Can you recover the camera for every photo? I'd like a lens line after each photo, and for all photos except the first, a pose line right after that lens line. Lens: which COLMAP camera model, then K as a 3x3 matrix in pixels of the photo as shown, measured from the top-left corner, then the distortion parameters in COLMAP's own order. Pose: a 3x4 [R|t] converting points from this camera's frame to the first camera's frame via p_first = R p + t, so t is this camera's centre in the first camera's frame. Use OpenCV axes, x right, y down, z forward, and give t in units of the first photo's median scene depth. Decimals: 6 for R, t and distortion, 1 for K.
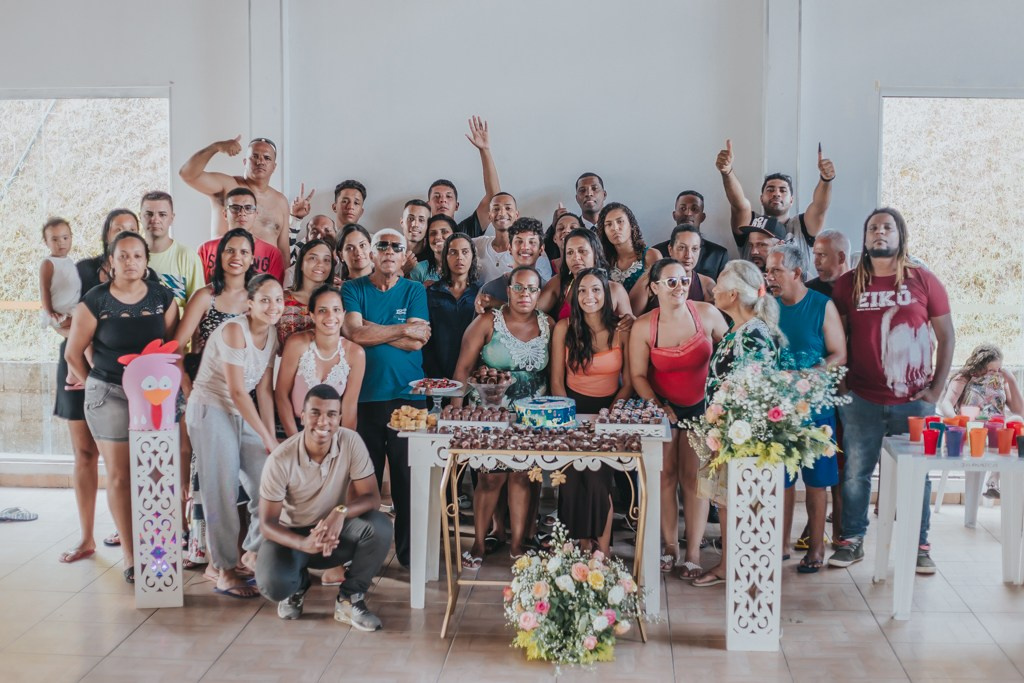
lens RADIAL K [[1566.4, 0, 515.7], [0, 1566.4, 342.5], [0, 0, 1]] dist [-0.076556, 0.000000]
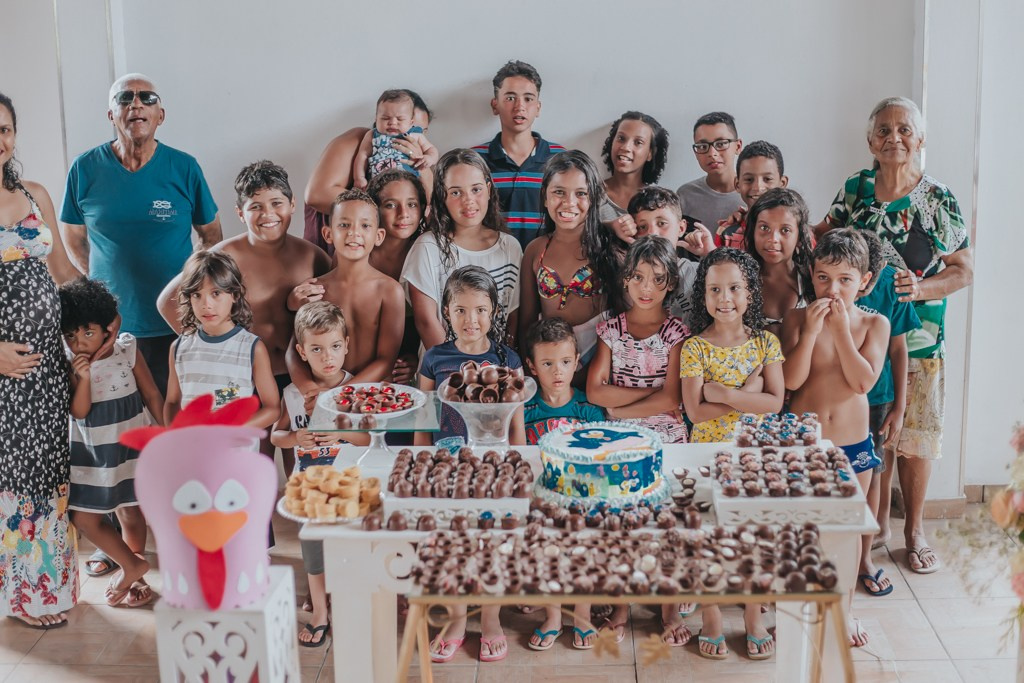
lens RADIAL K [[1566.4, 0, 515.4], [0, 1566.4, 339.2], [0, 0, 1]] dist [-0.076556, 0.000000]
pose [[0.998871, -0.034437, 0.032716, -0.023611], [0.029904, 0.991041, 0.130167, -0.059303], [-0.036905, -0.129042, 0.990952, 0.537145]]
